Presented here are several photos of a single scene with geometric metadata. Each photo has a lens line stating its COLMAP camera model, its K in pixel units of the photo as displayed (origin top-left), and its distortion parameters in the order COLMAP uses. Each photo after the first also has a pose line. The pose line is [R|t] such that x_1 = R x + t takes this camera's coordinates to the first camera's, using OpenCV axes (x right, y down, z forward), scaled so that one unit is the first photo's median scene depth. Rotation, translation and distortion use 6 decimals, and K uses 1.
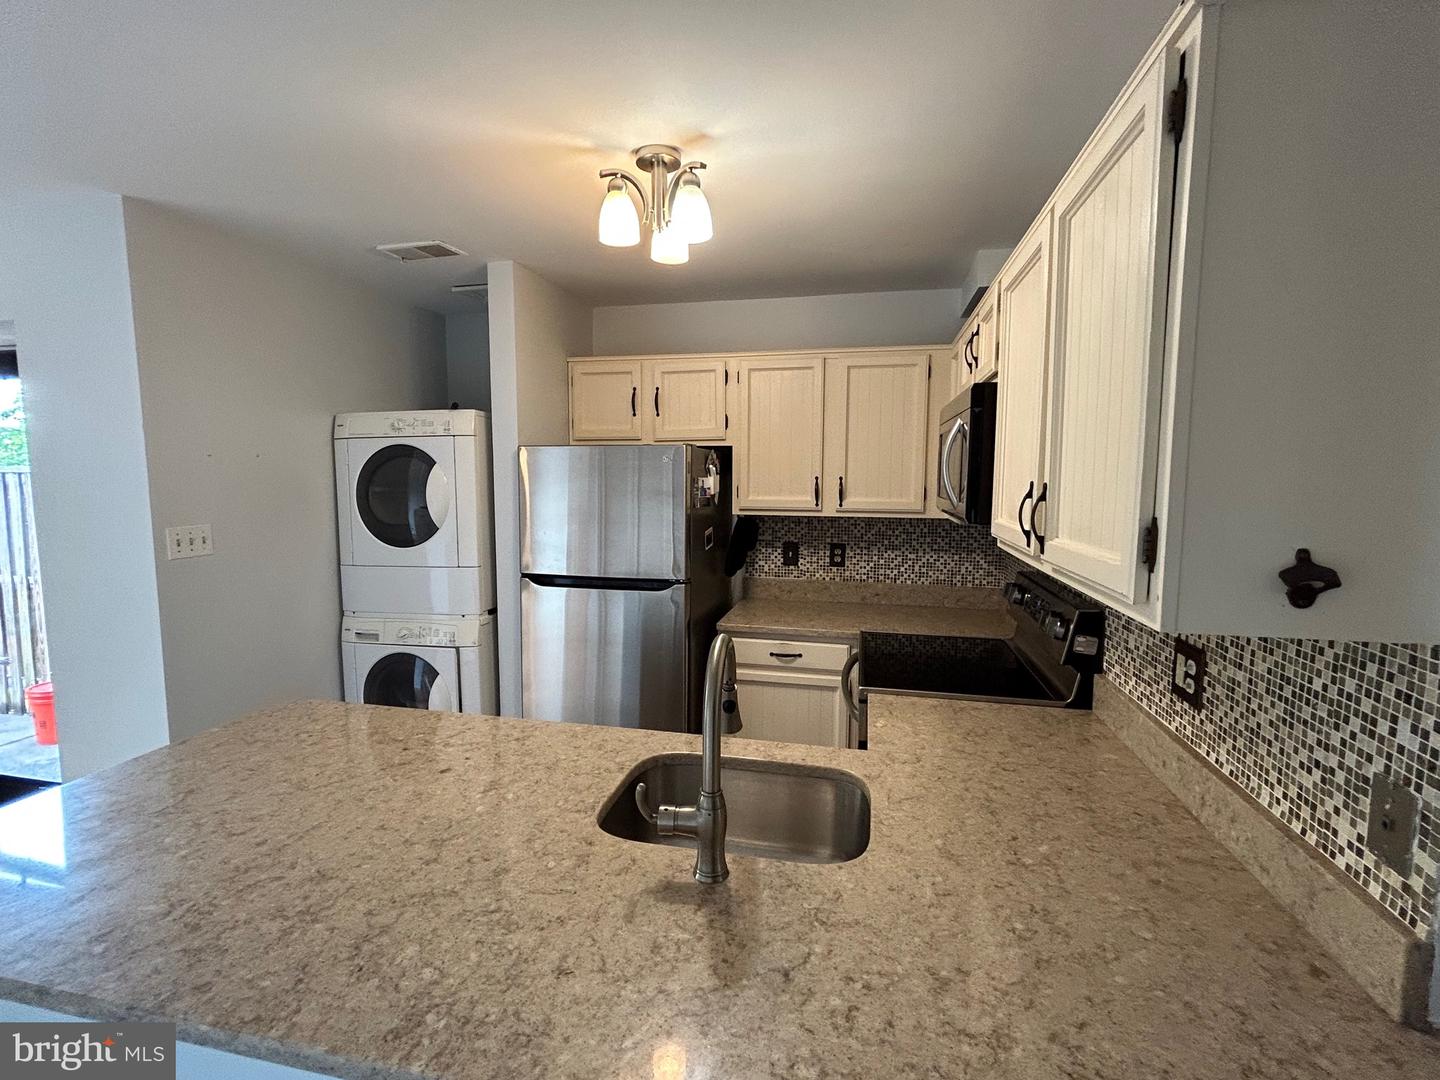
lens RADIAL K [[668.2, 0, 721.1], [0, 668.2, 537.8], [0, 0, 1]] dist [0.000949, 0.001425]
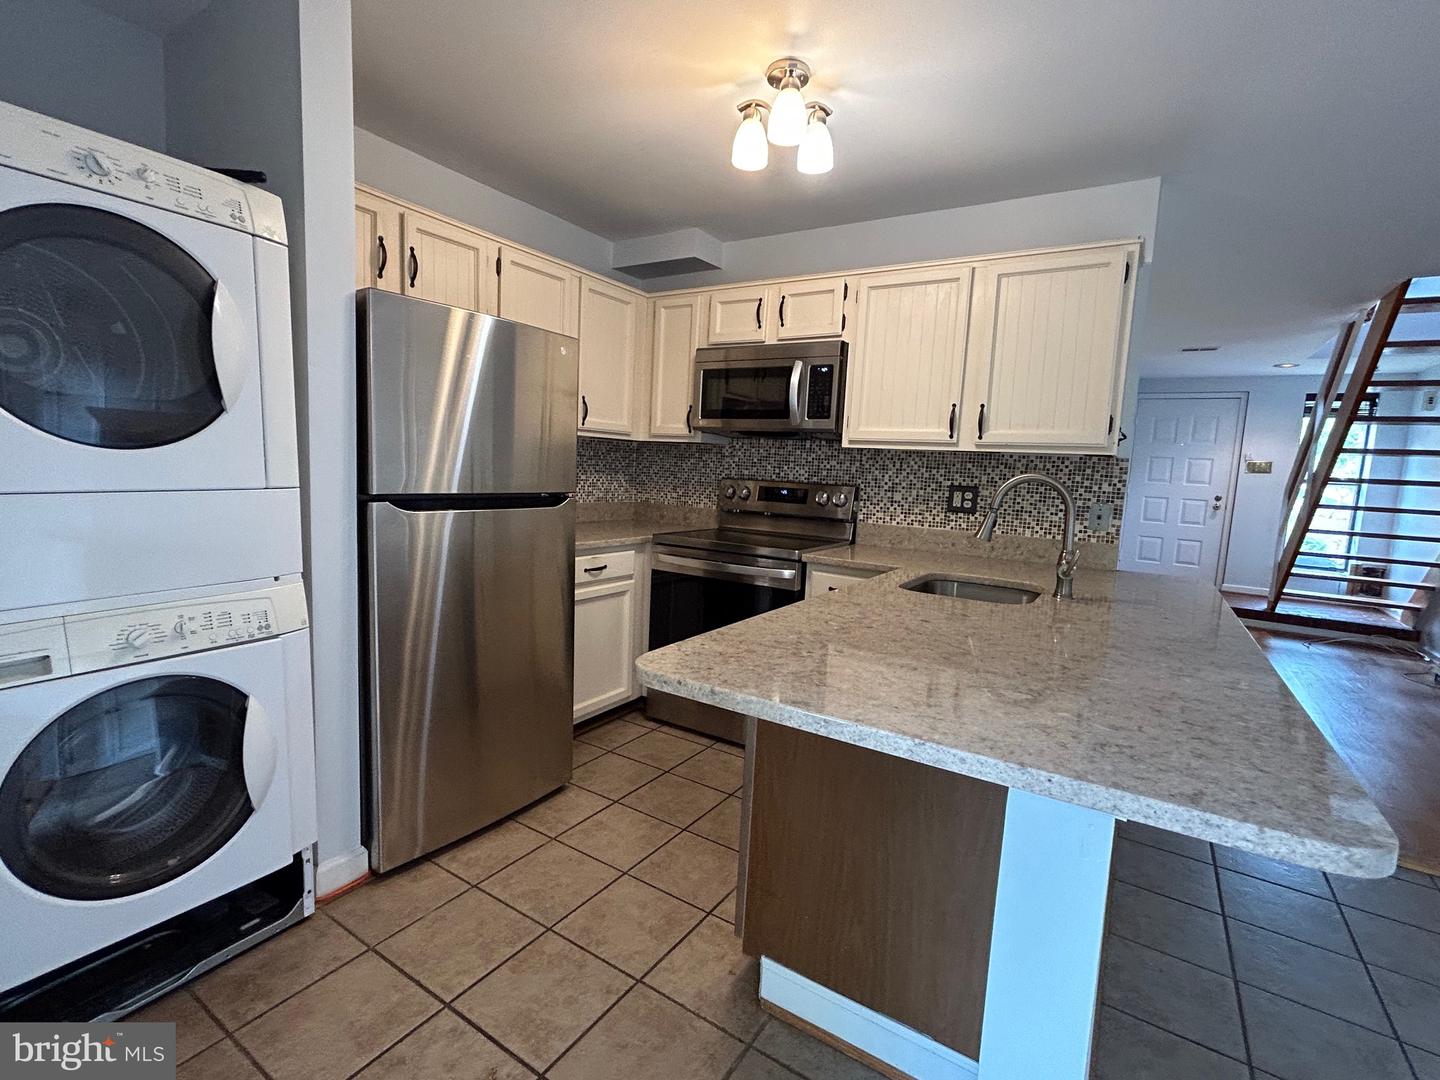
lens RADIAL K [[668.2, 0, 721.1], [0, 668.2, 537.8], [0, 0, 1]] dist [0.000949, 0.001425]
pose [[0.342287, -0.090279, 0.935248, -0.765386], [0.043826, 0.995824, 0.080087, 0.055768], [-0.938573, 0.013575, 0.344814, 0.467697]]
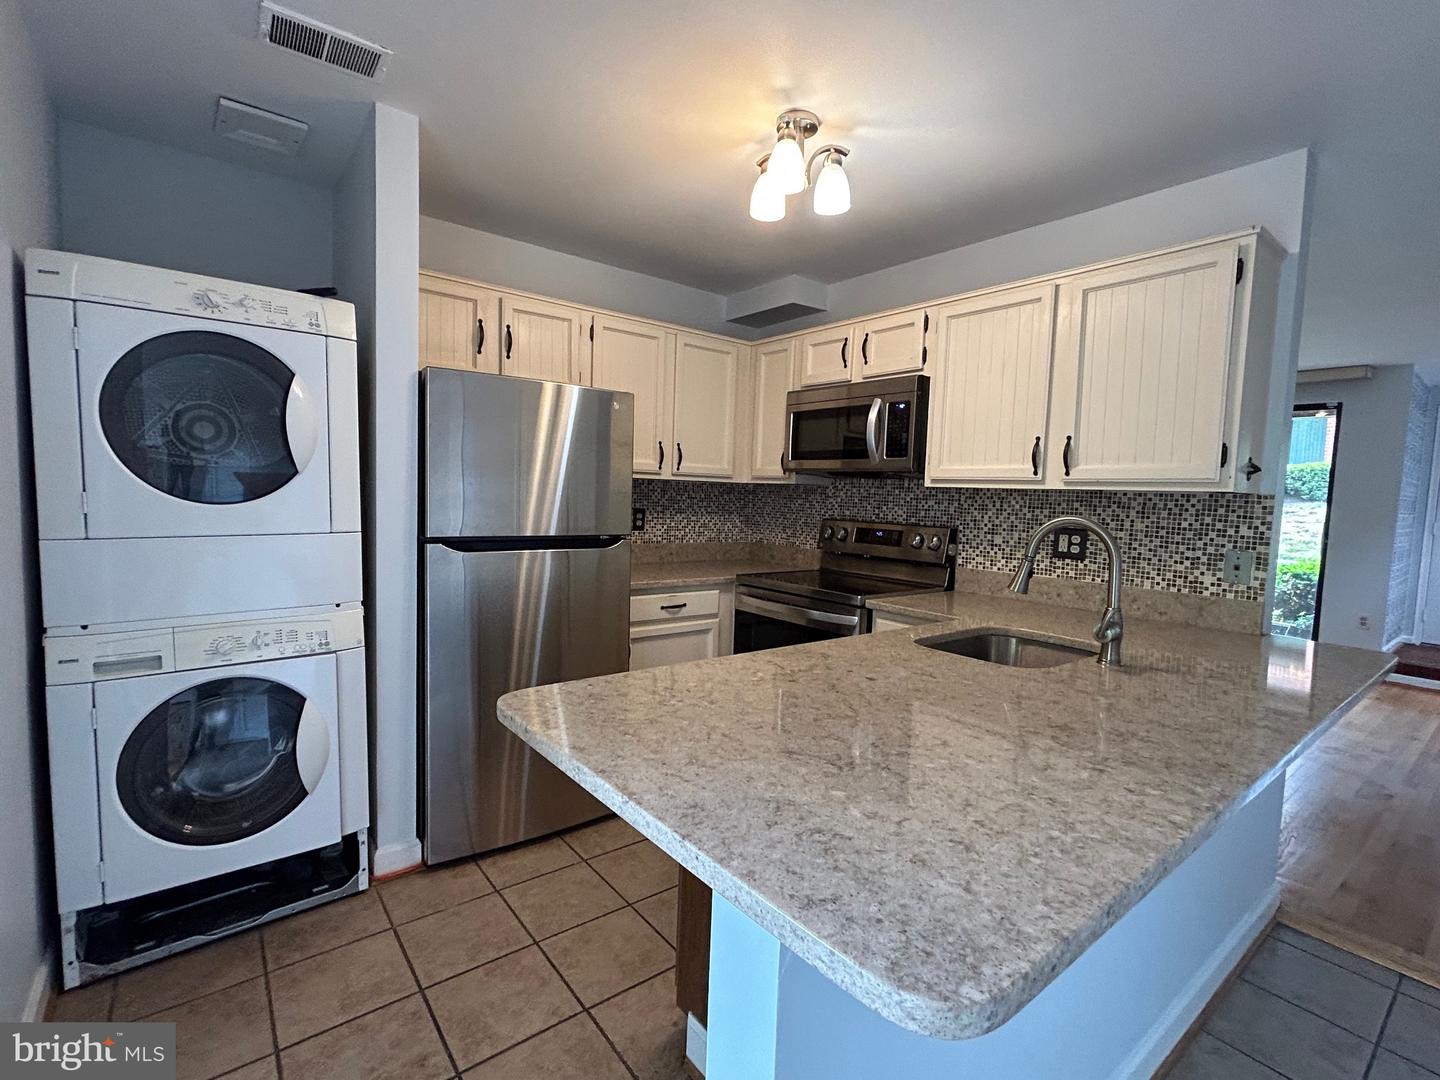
lens RADIAL K [[668.6, 0, 722.9], [0, 668.6, 538.0], [0, 0, 1]] dist [0.000432, 0.000103]
pose [[0.628899, -0.035786, 0.776663, -0.660782], [0.043447, 0.998997, 0.010849, 0.058278], [-0.776272, 0.026921, 0.629823, 0.267372]]
